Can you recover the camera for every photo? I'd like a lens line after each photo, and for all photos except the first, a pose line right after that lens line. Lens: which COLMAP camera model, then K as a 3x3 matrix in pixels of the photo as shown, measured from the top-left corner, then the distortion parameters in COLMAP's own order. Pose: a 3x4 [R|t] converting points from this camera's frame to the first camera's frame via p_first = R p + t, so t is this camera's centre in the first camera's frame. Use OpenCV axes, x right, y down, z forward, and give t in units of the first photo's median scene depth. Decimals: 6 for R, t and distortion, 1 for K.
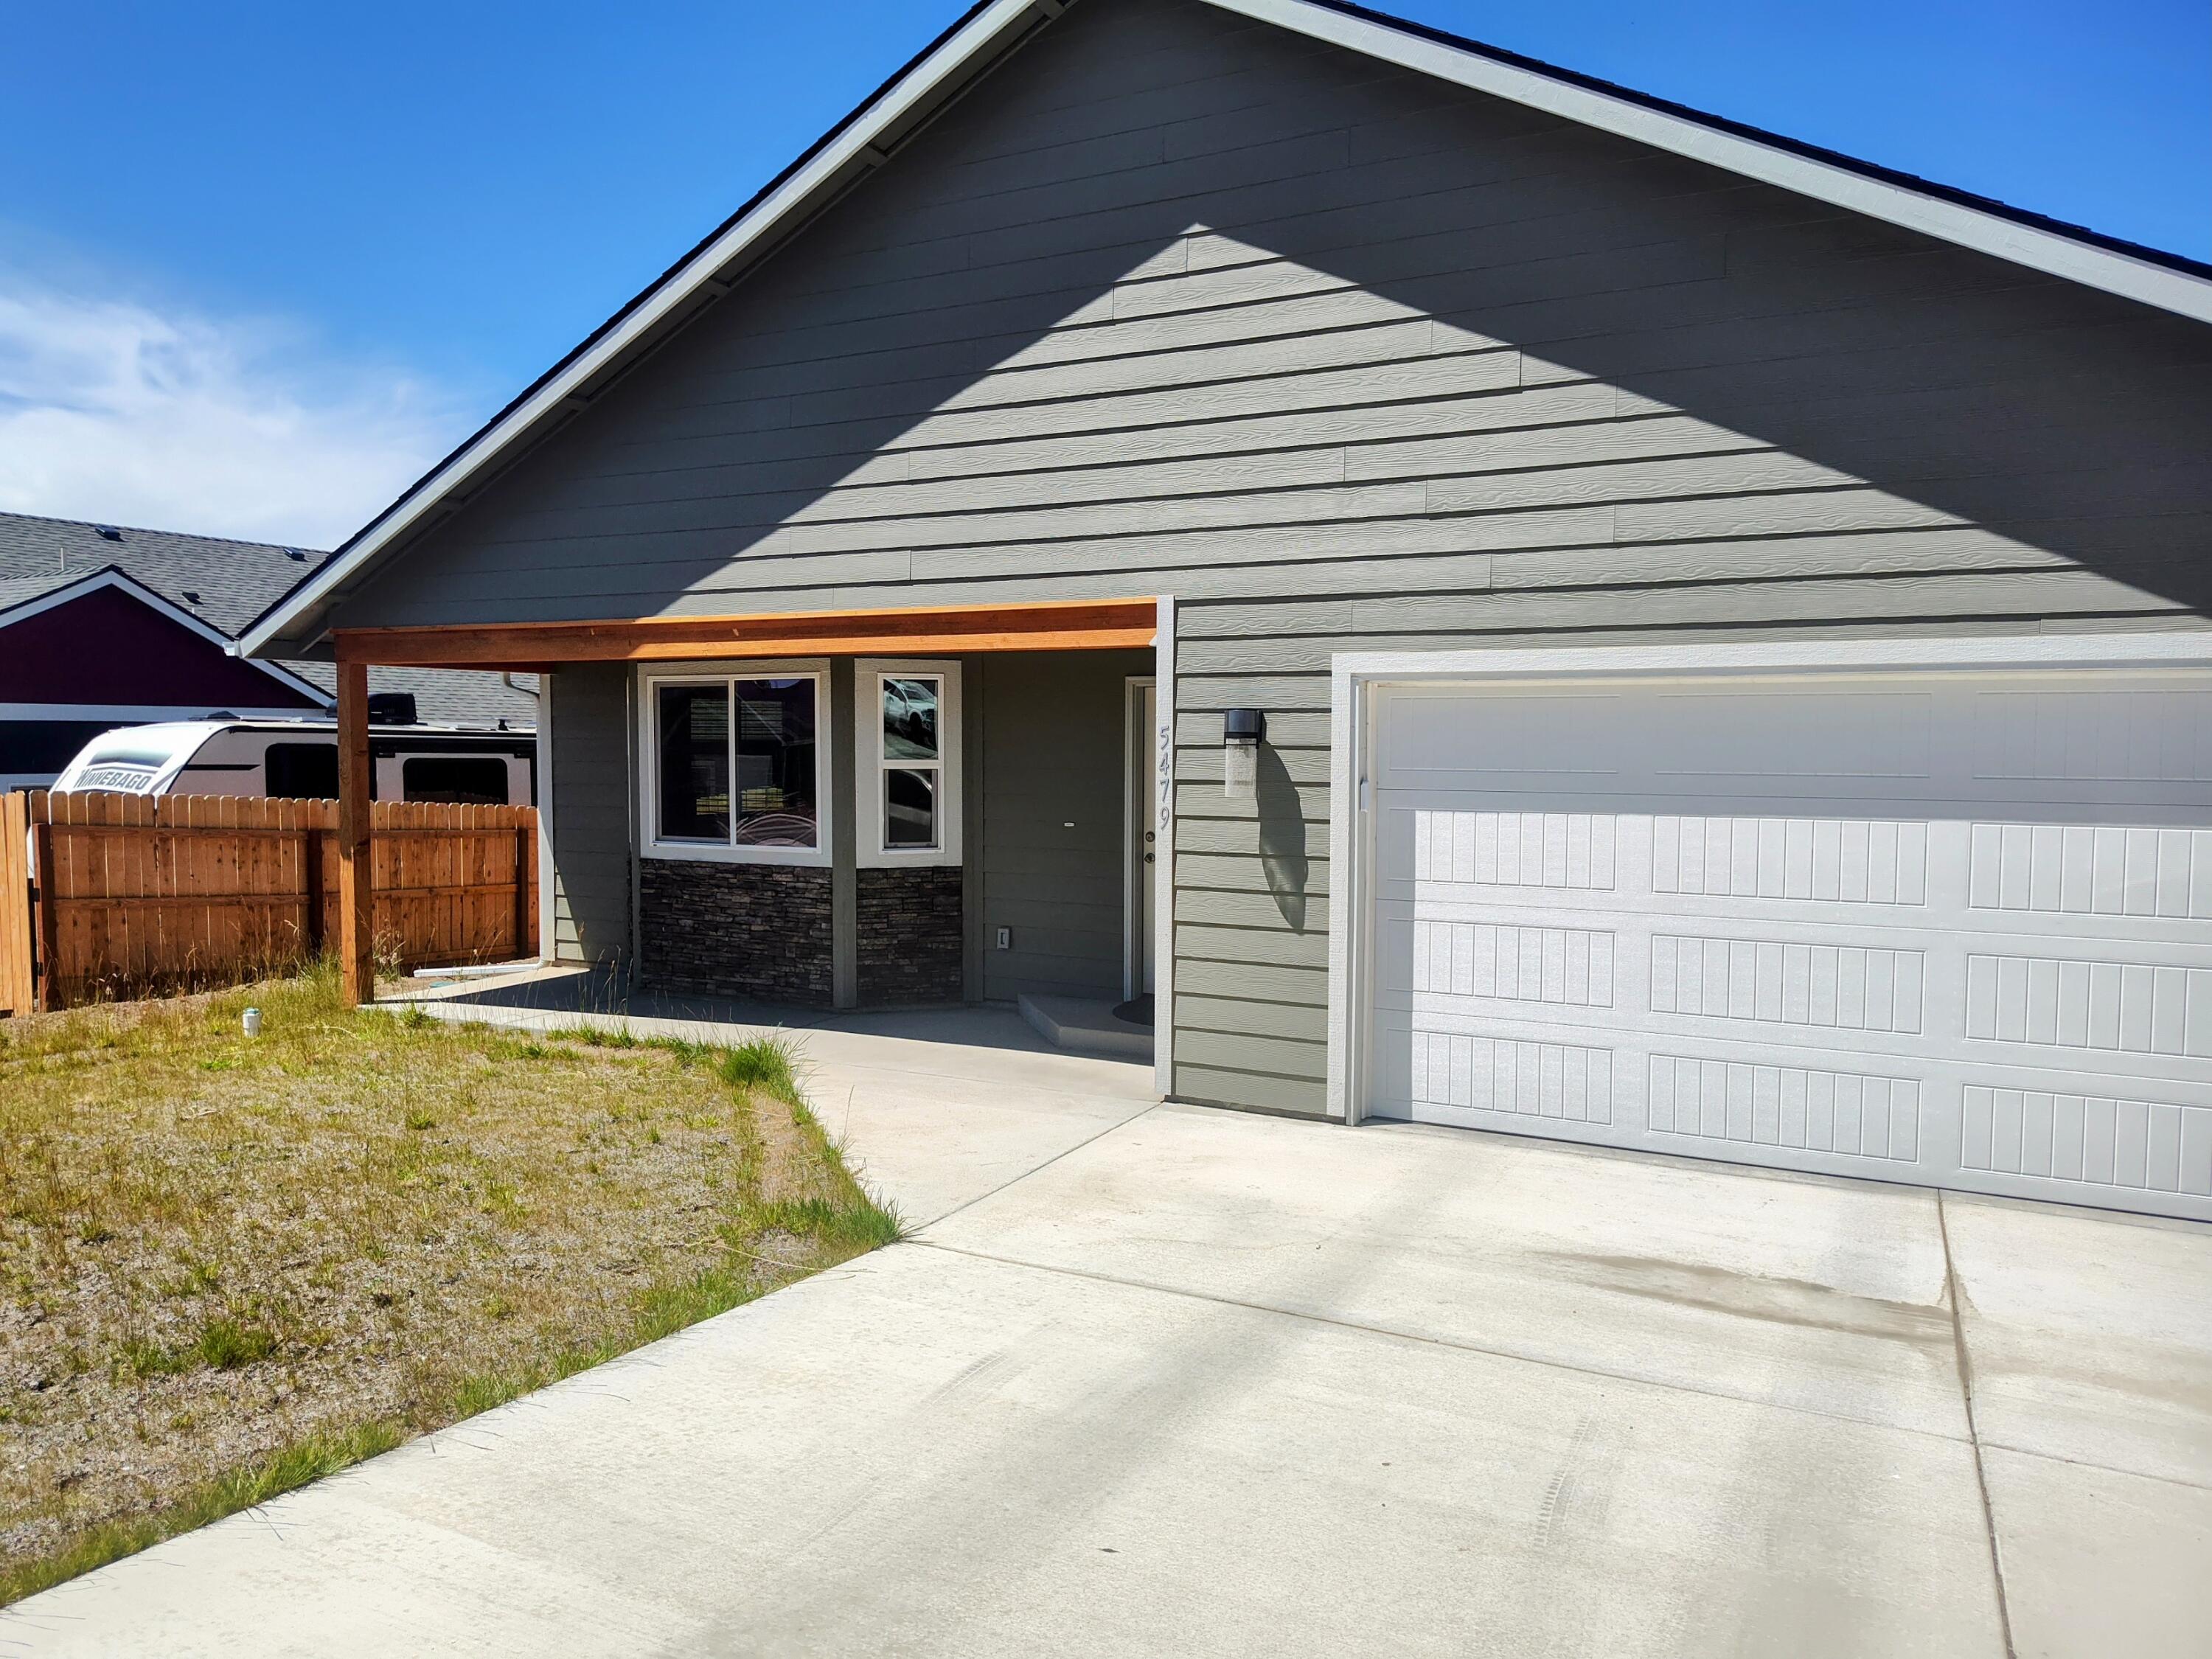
lens RADIAL K [[1567.6, 0, 1123.1], [0, 1567.6, 833.4], [0, 0, 1]] dist [0.032559, -0.012448]
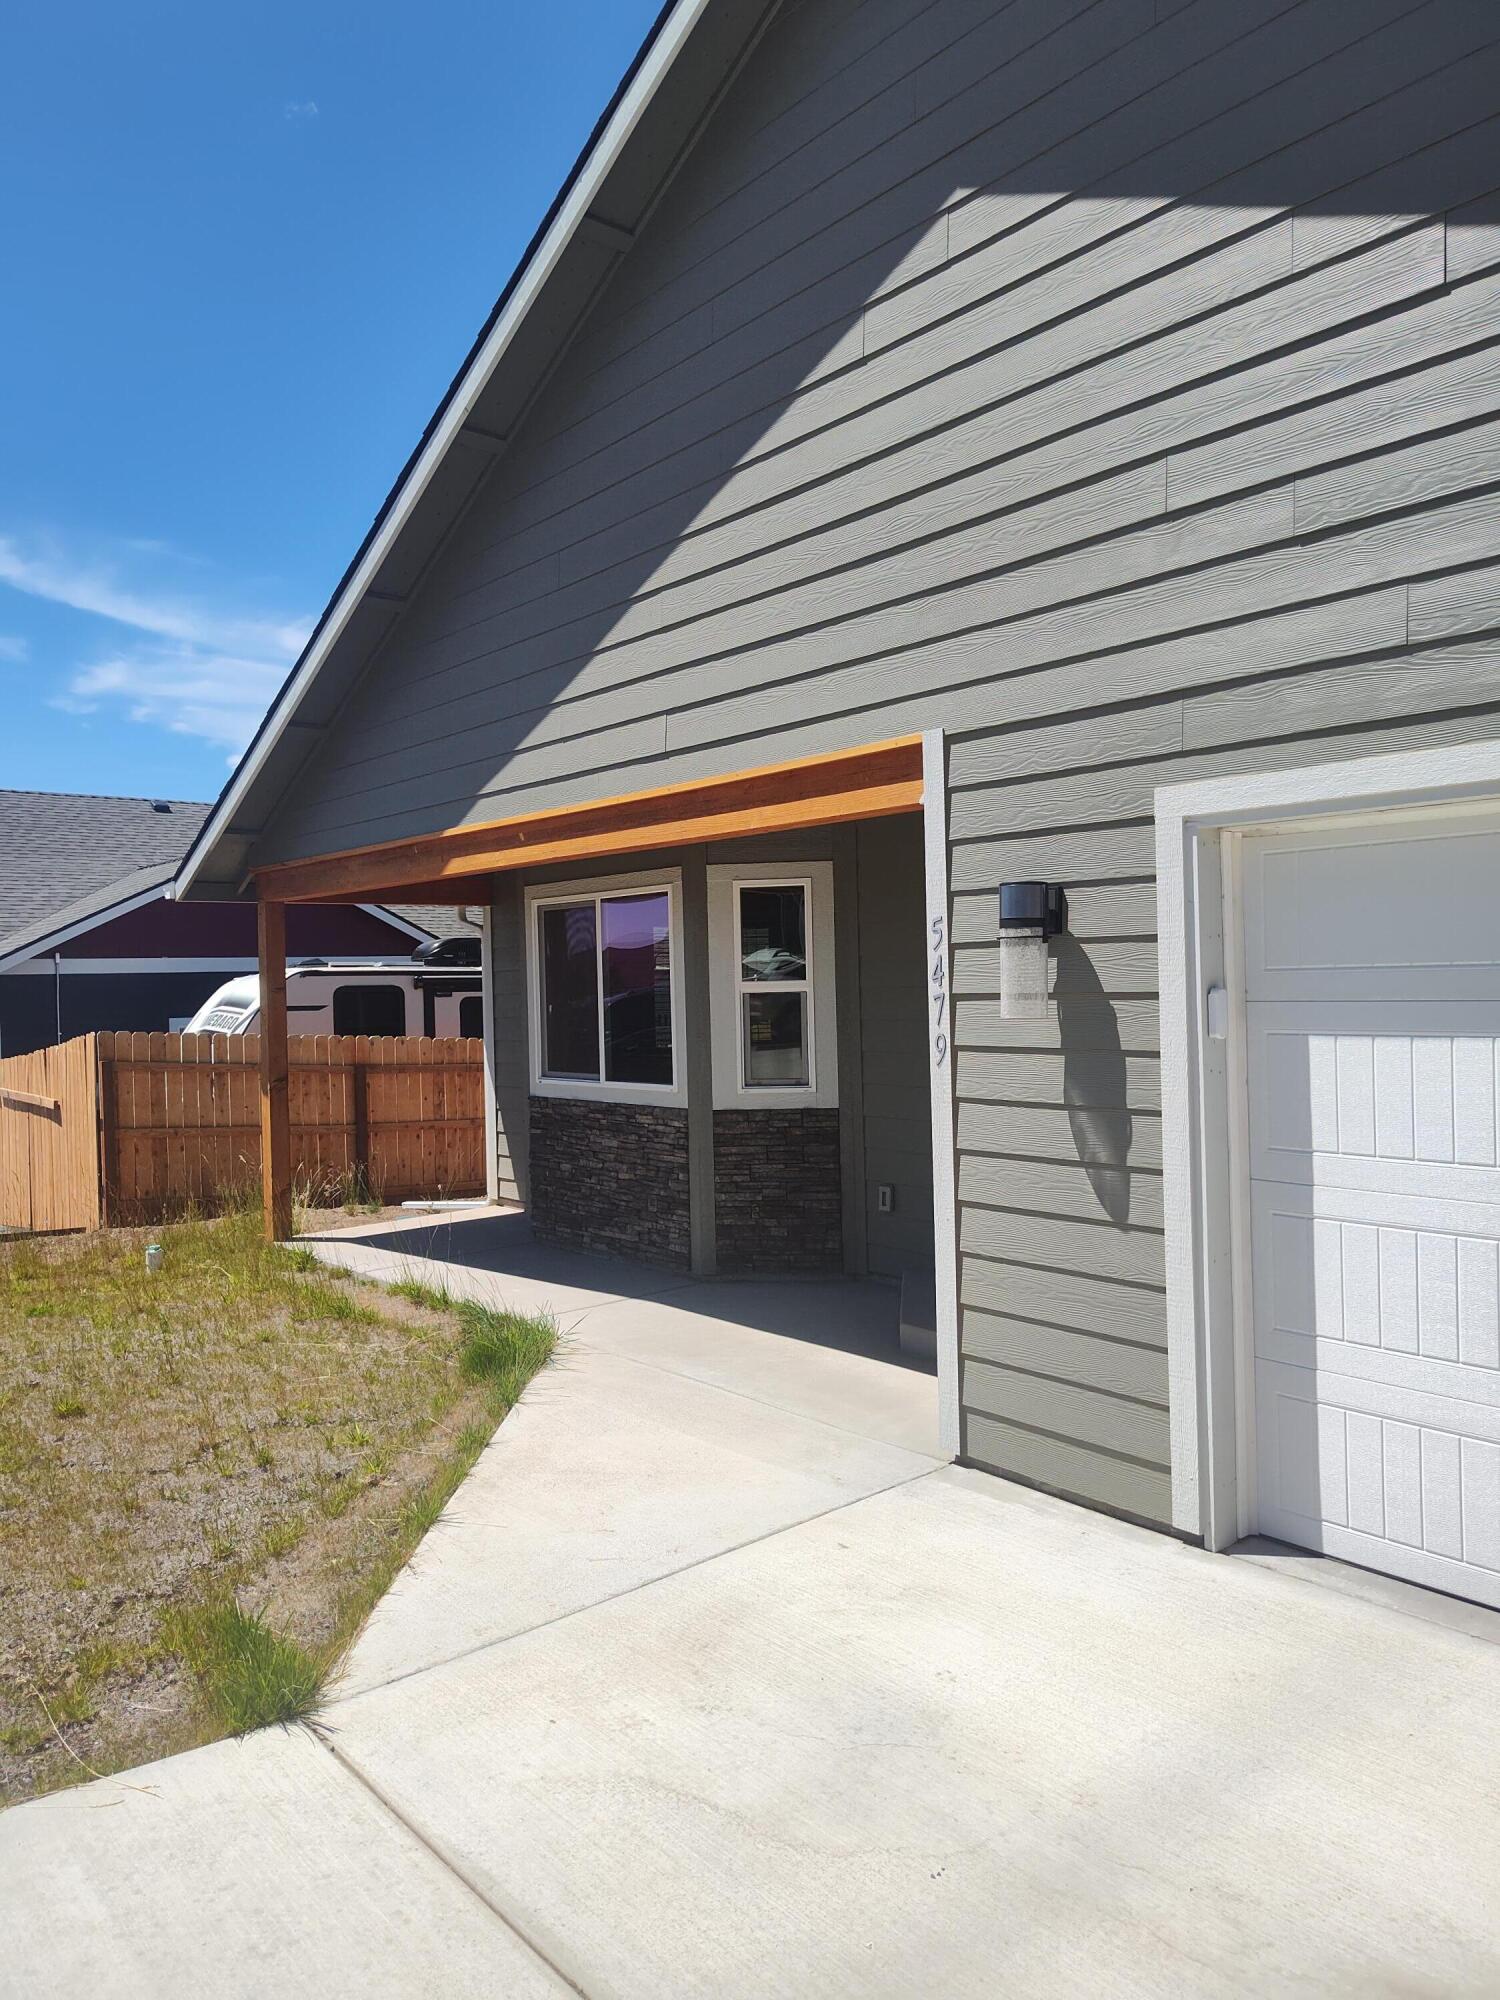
lens RADIAL K [[1417.4, 0, 731.8], [0, 1417.4, 997.0], [0, 0, 1]] dist [0.032559, -0.012448]
pose [[0.919893, -0.021500, -0.391580, 0.186970], [0.003504, 0.998907, -0.046614, -0.004151], [0.392154, 0.041508, 0.918962, 0.386251]]
